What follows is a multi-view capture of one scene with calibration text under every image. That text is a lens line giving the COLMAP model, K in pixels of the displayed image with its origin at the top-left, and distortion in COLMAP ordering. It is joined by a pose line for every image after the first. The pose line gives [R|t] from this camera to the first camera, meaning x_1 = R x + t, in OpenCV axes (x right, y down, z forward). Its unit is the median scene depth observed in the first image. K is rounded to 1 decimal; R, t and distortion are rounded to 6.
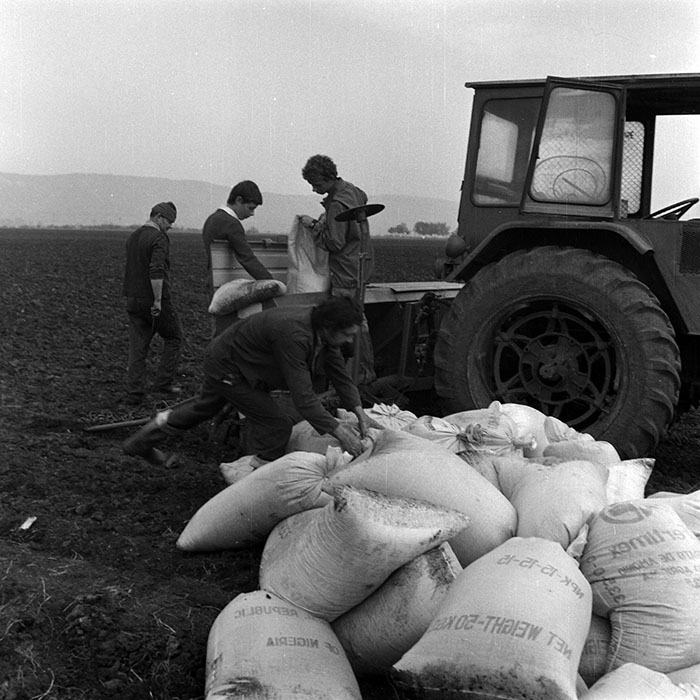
lens RADIAL K [[917.9, 0, 339.5], [0, 917.9, 350.5], [0, 0, 1]] dist [0.057715, -0.054461]
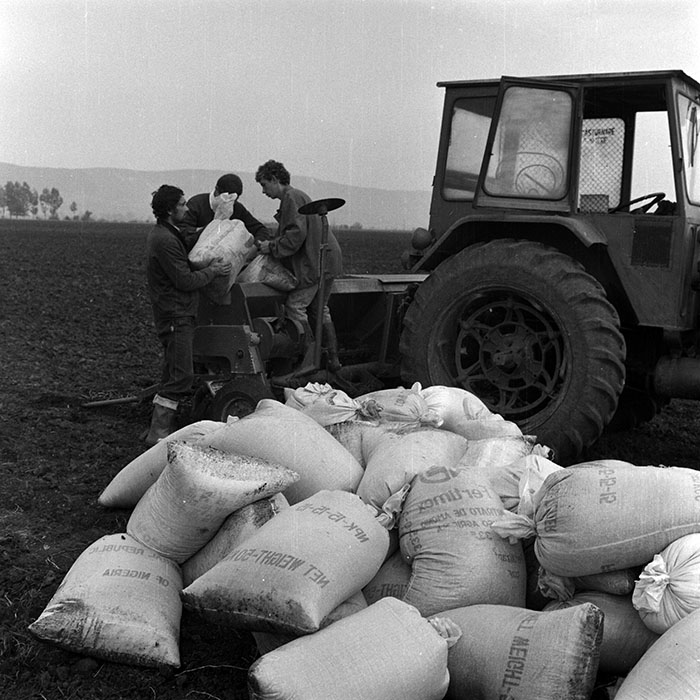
lens RADIAL K [[917.9, 0, 339.5], [0, 917.9, 350.5], [0, 0, 1]] dist [0.057715, -0.054461]
pose [[0.995185, 0.018450, -0.096266, 0.146354], [-0.018012, 0.999823, 0.005411, 0.011163], [0.096349, -0.003651, 0.995341, -0.058025]]
